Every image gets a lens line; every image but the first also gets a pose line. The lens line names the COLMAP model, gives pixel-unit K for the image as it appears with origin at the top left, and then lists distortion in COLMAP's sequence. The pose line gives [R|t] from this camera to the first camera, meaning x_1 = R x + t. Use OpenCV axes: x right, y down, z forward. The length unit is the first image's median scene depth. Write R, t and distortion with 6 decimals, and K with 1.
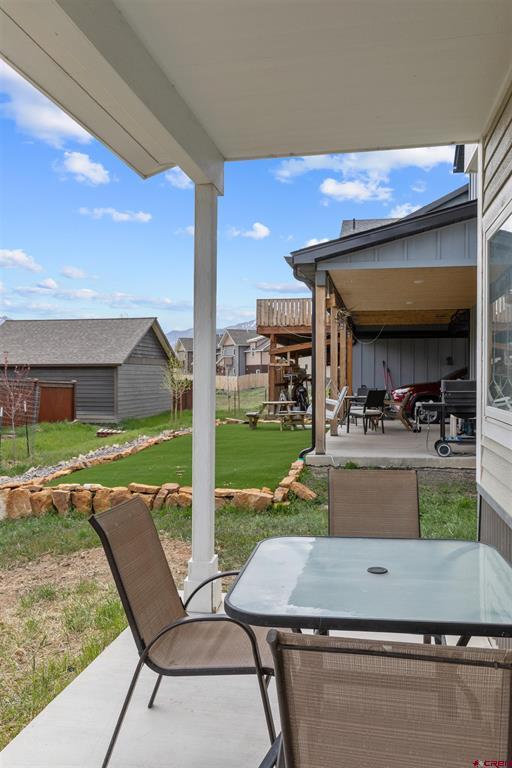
lens RADIAL K [[638.9, 0, 256.0], [0, 638.9, 384.0], [0, 0, 1]] dist [0.000059, 0.001774]
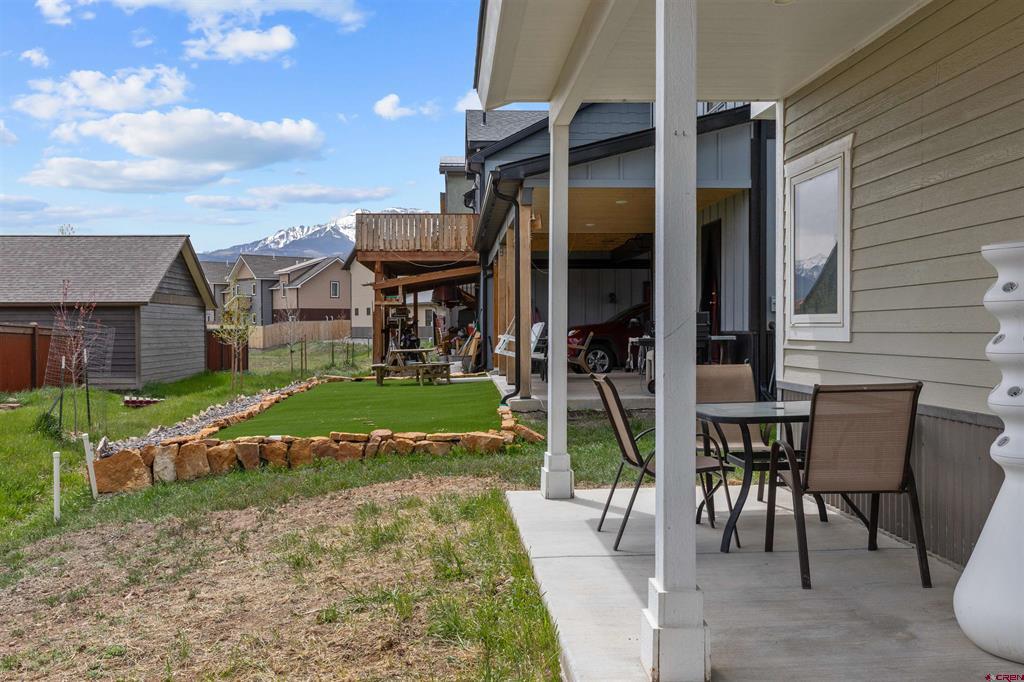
lens RADIAL K [[955.0, 0, 512.0], [0, 955.0, 341.0], [0, 0, 1]] dist [0.007690, 0.002395]
pose [[0.969306, -0.008034, 0.245725, -0.110851], [0.007567, 0.999967, 0.002847, 0.013072], [-0.245740, -0.000900, 0.969335, -0.119292]]
